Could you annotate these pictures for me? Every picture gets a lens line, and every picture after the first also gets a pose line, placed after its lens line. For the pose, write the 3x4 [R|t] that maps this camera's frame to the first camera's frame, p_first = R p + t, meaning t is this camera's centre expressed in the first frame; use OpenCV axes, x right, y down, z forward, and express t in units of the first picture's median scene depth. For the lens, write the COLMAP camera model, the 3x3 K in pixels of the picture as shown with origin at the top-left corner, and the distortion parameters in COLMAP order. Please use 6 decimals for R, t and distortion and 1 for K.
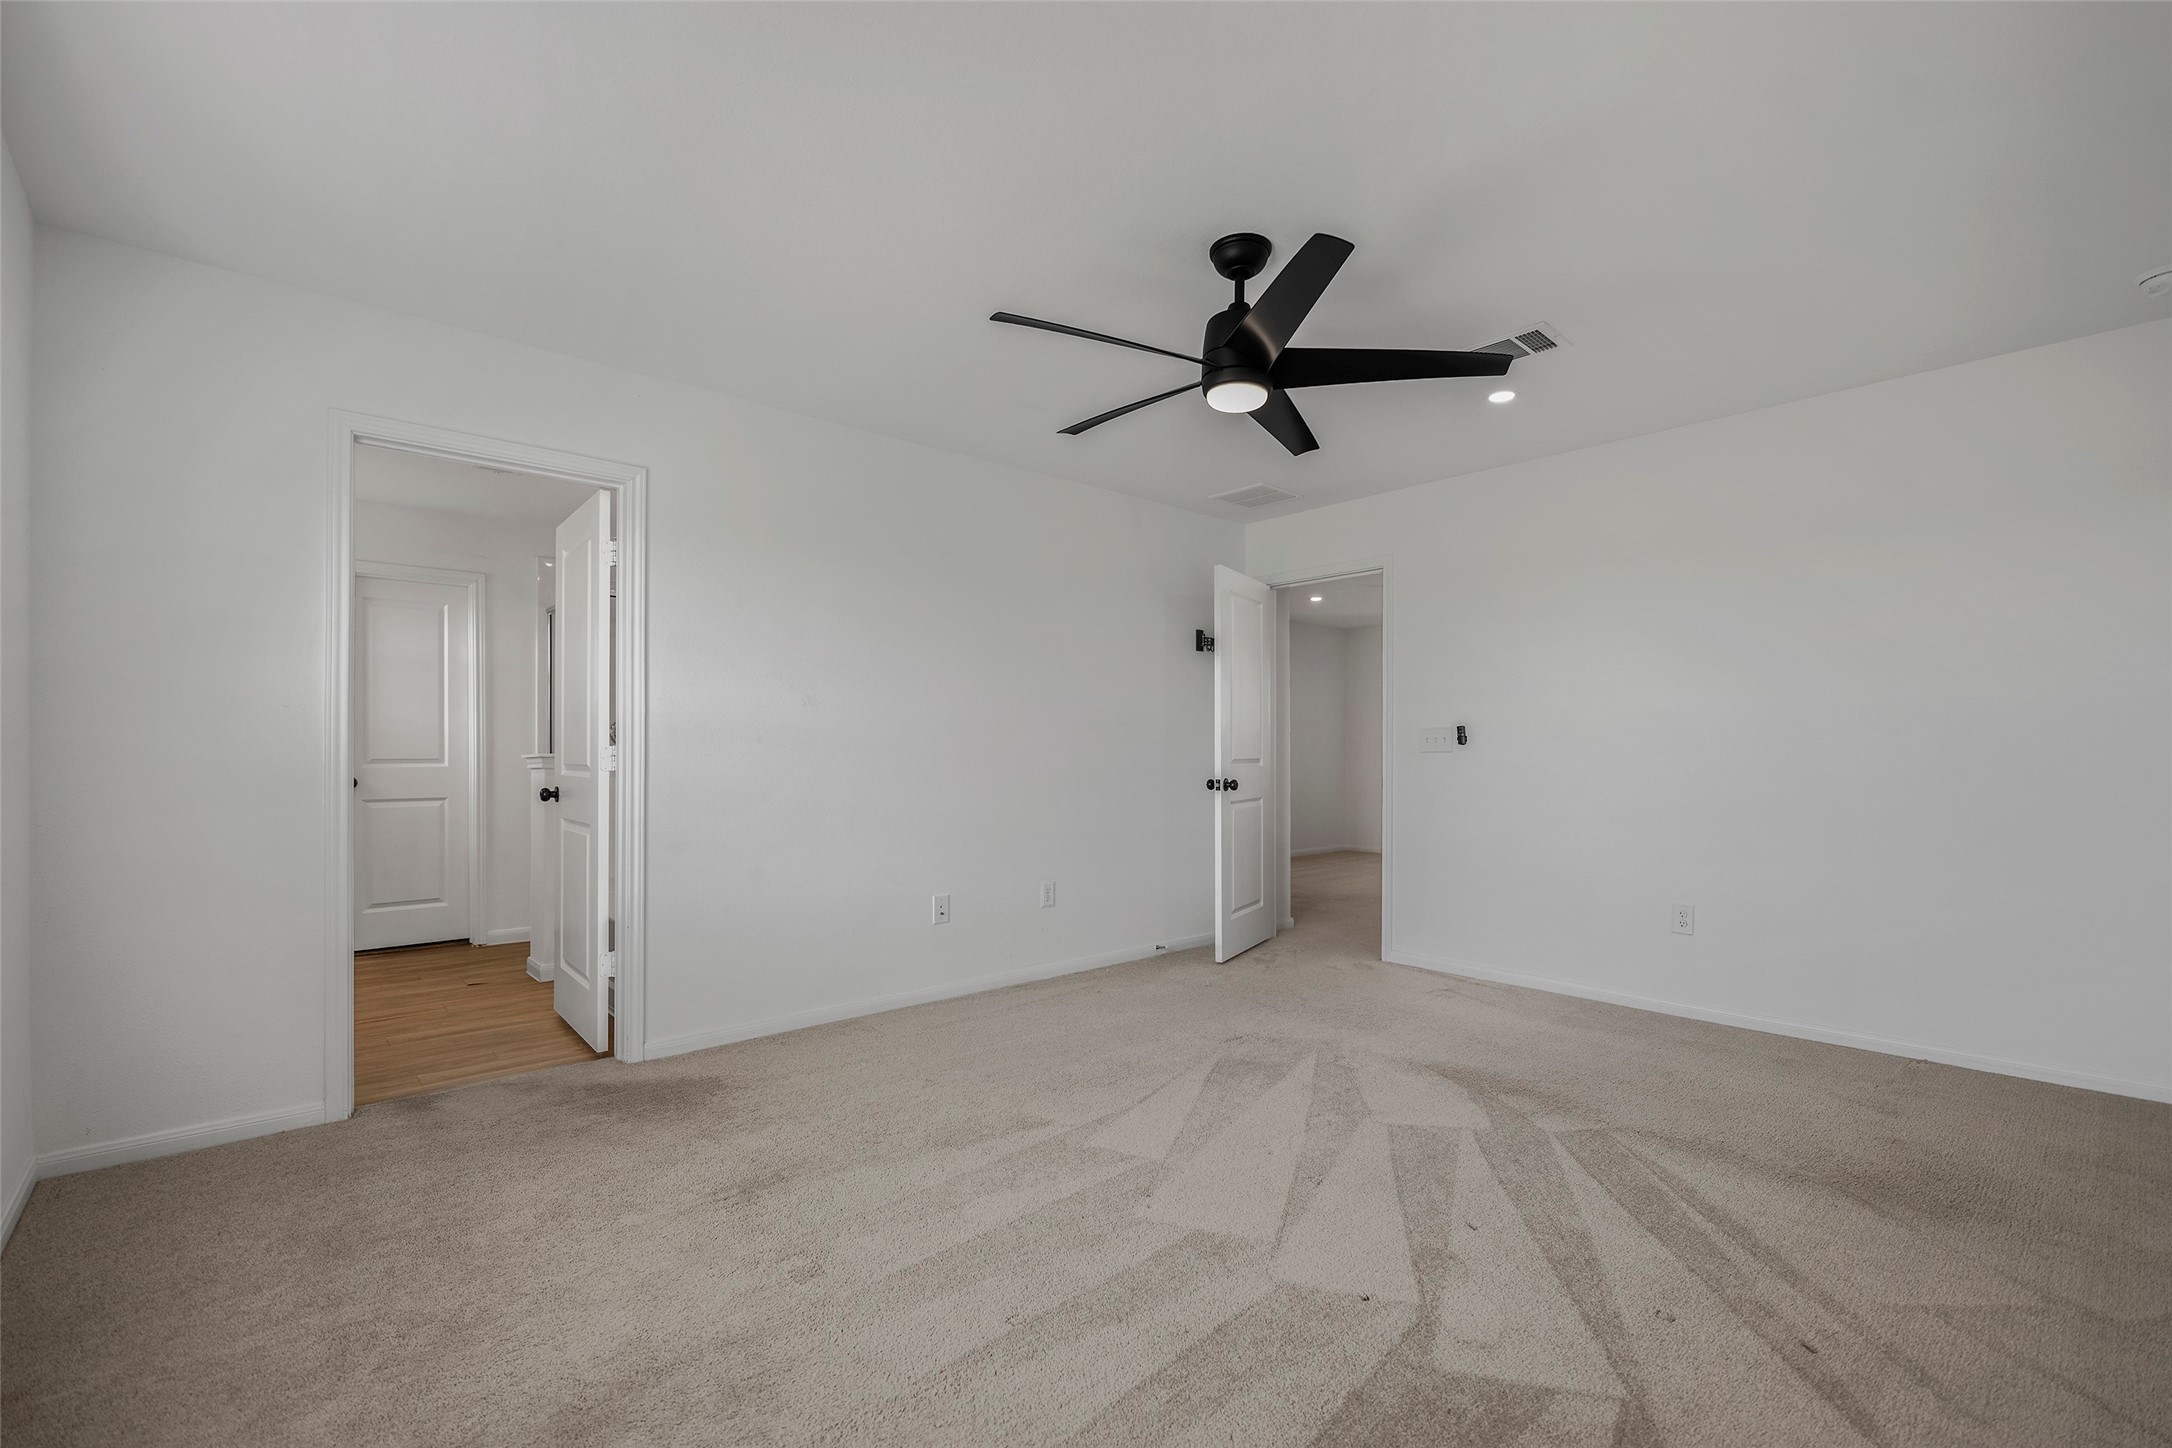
lens RADIAL K [[963.4, 0, 1084.9], [0, 963.4, 718.3], [0, 0, 1]] dist [-0.016277, -0.000848]
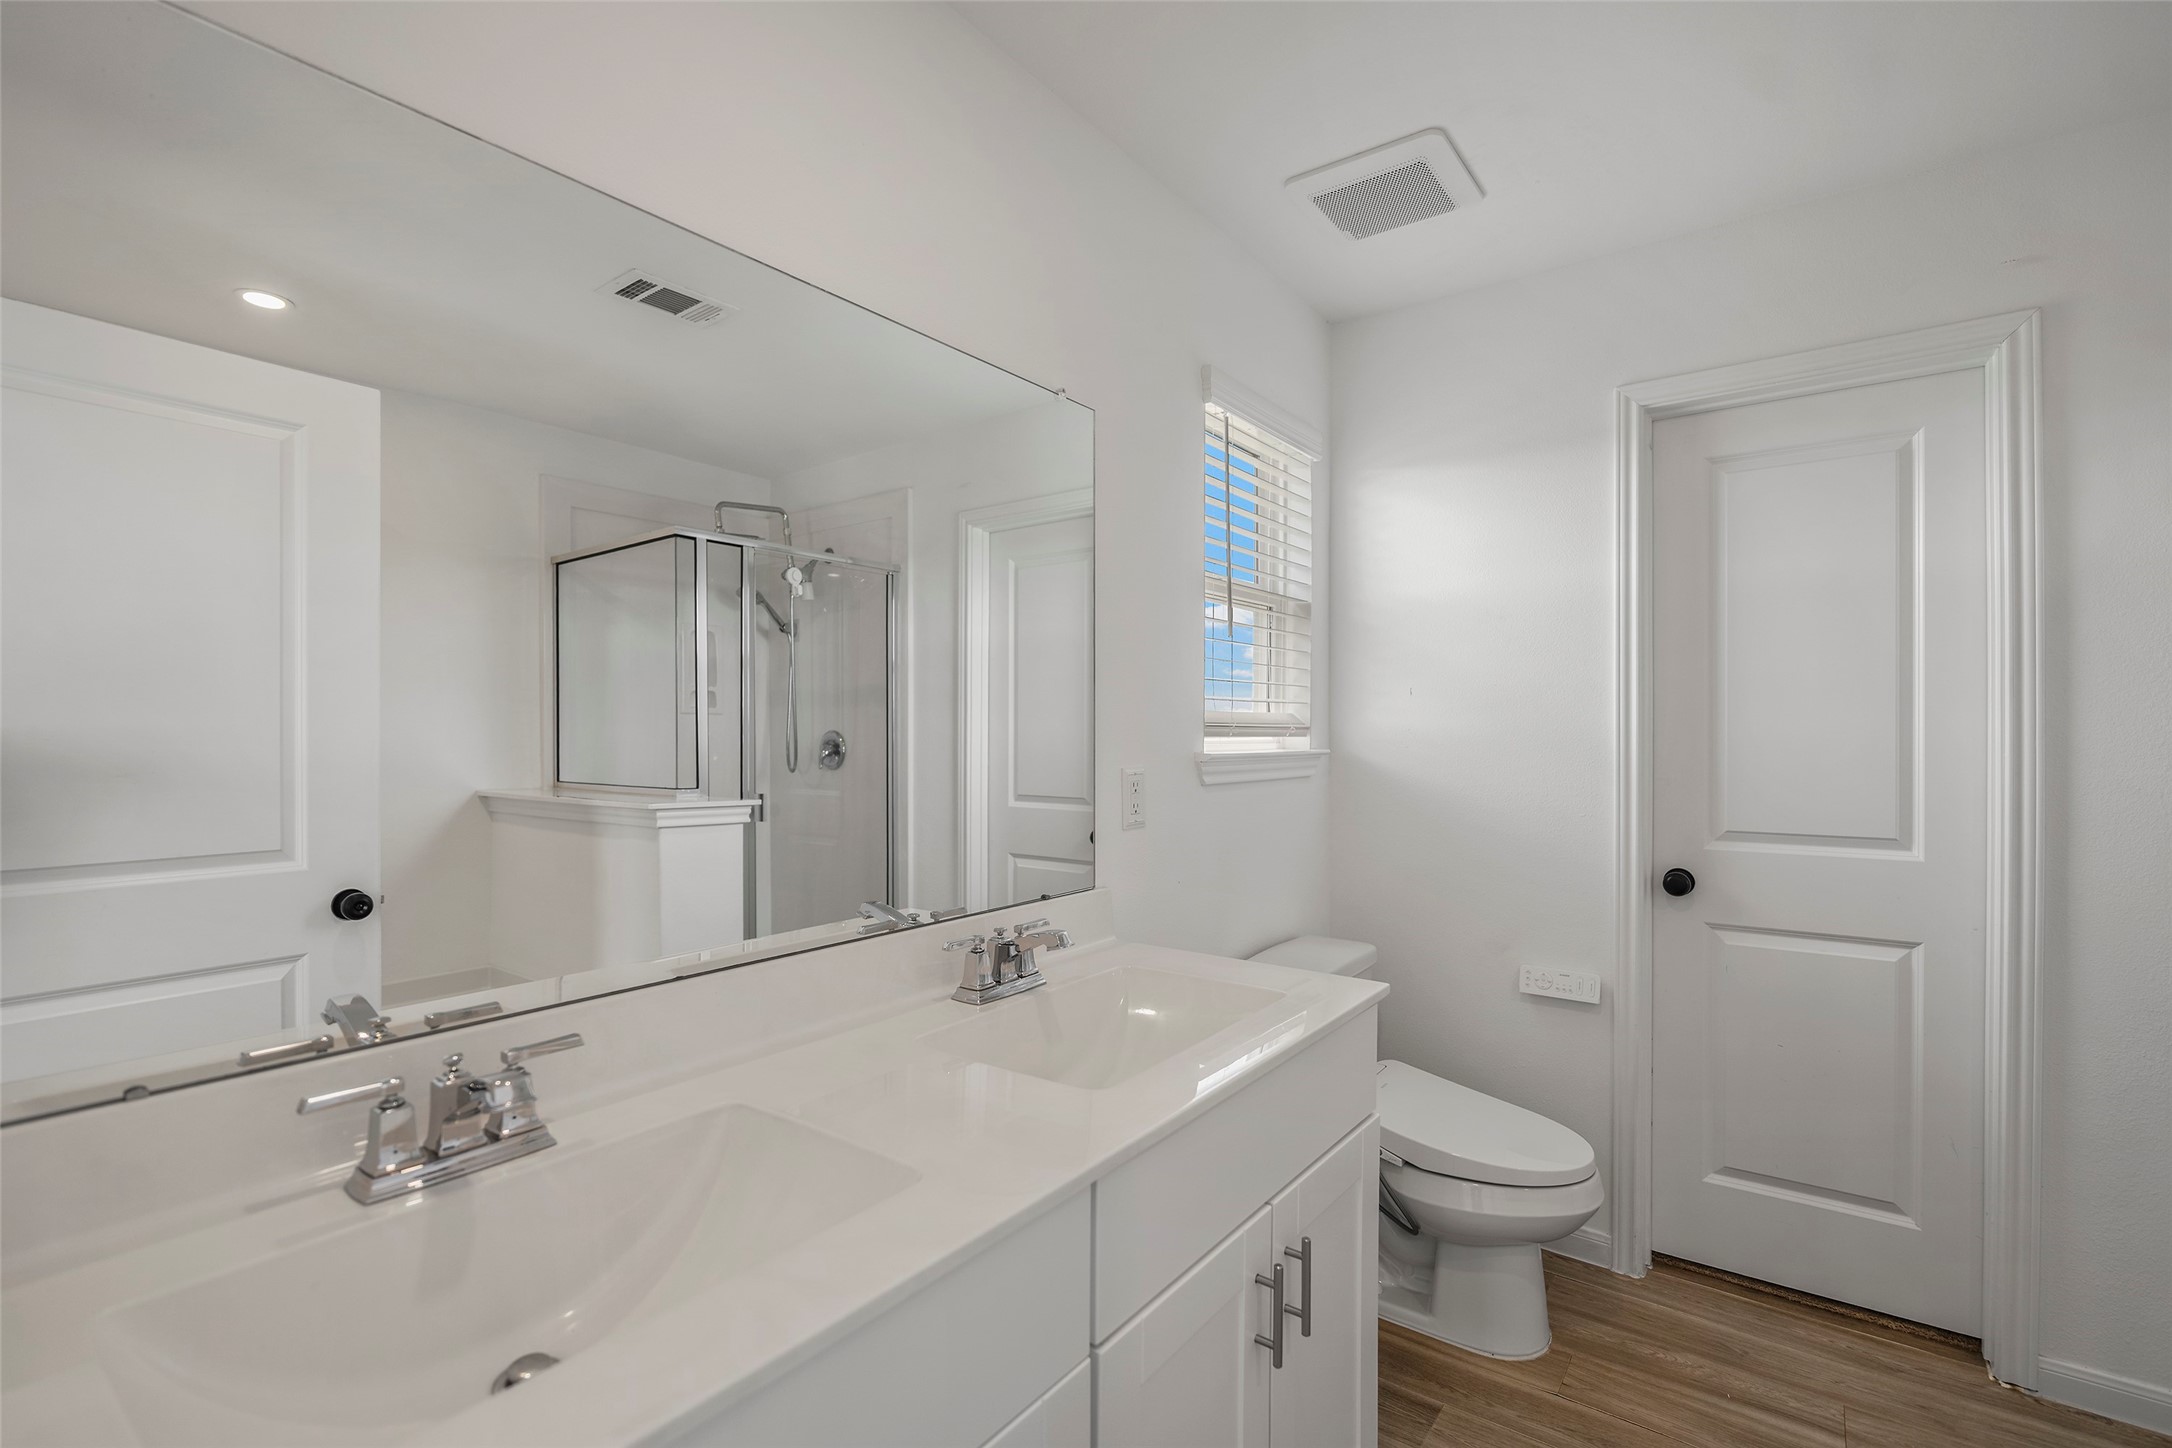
lens RADIAL K [[963.4, 0, 1085.4], [0, 963.4, 728.8], [0, 0, 1]] dist [-0.016277, -0.000848]
pose [[0.253573, 0.002342, -0.967313, -0.390473], [-0.001599, 0.999997, 0.002002, -0.002644], [0.967315, 0.001039, 0.253576, 0.589482]]
